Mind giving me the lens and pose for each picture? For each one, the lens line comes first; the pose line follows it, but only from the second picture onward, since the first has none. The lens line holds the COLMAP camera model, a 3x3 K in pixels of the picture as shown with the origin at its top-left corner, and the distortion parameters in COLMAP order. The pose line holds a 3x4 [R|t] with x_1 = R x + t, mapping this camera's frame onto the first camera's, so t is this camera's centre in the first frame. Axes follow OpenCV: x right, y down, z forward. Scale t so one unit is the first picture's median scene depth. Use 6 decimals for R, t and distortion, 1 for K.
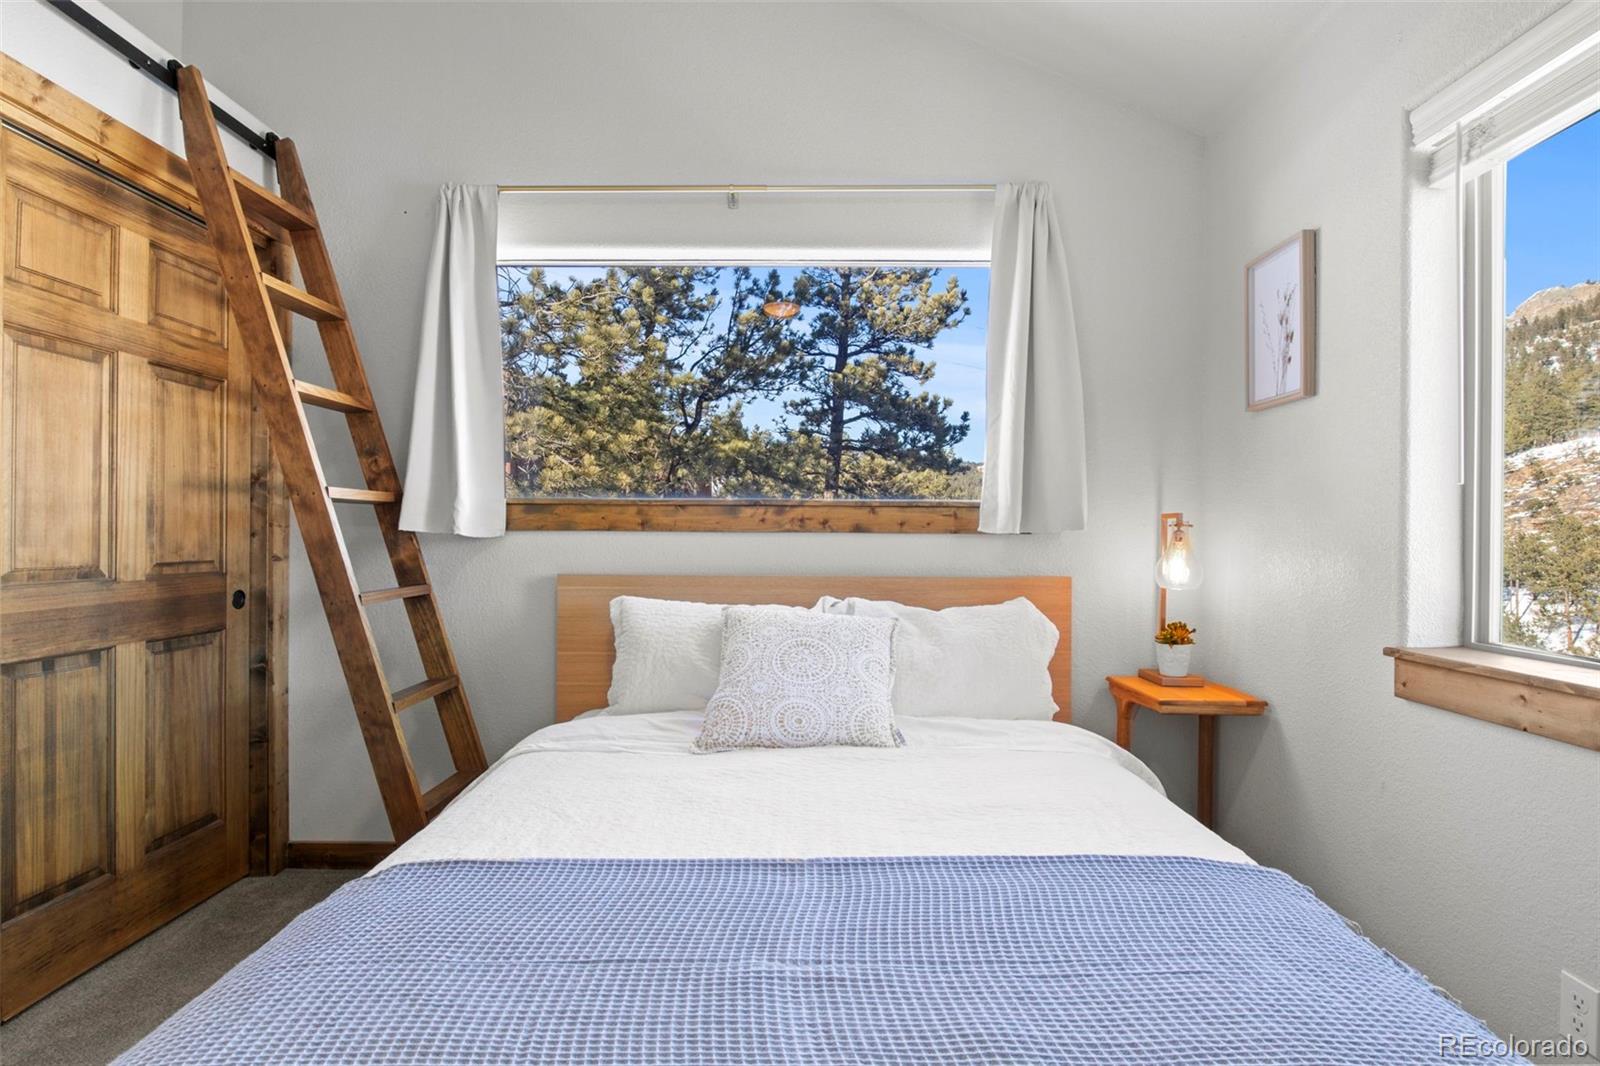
lens RADIAL K [[803.1, 0, 800.0], [0, 803.1, 533.0], [0, 0, 1]] dist [-0.005075, -0.002116]
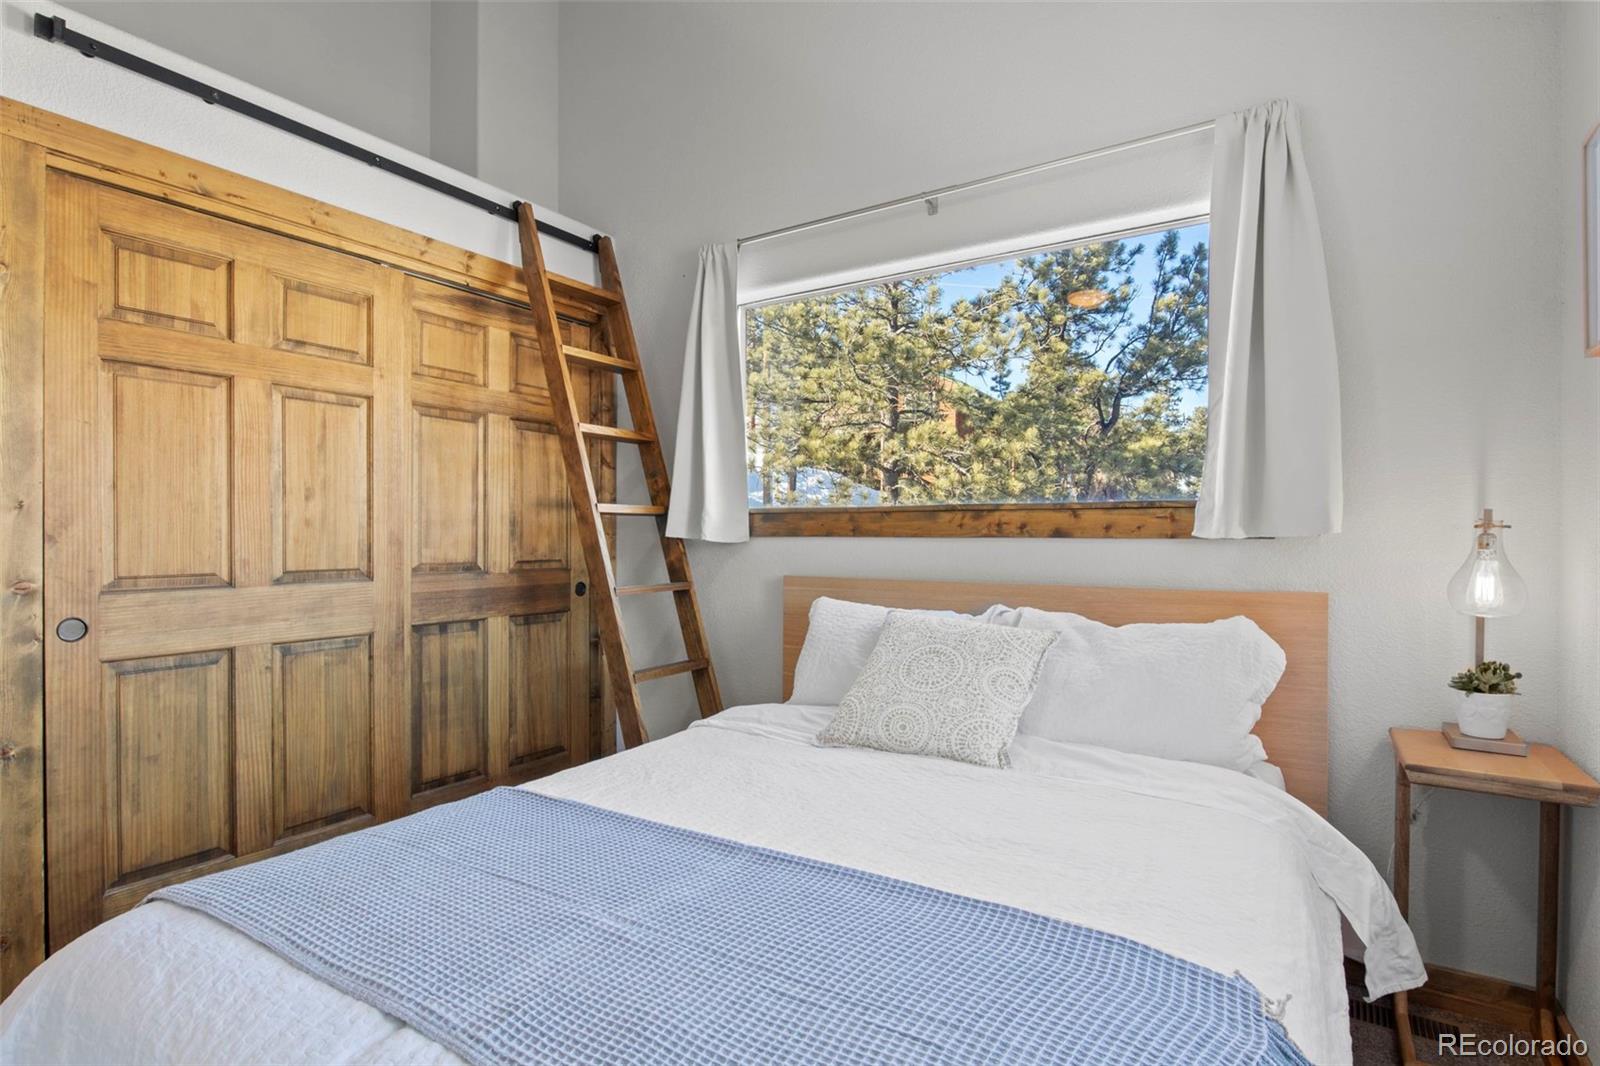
lens RADIAL K [[798.0, 0, 810.3], [0, 798.0, 538.8], [0, 0, 1]] dist [-0.004191, -0.000730]
pose [[0.845817, -0.002237, -0.533468, 0.379733], [0.002685, 0.999996, 0.000065, 0.000071], [0.533466, -0.001488, 0.845820, 0.089059]]
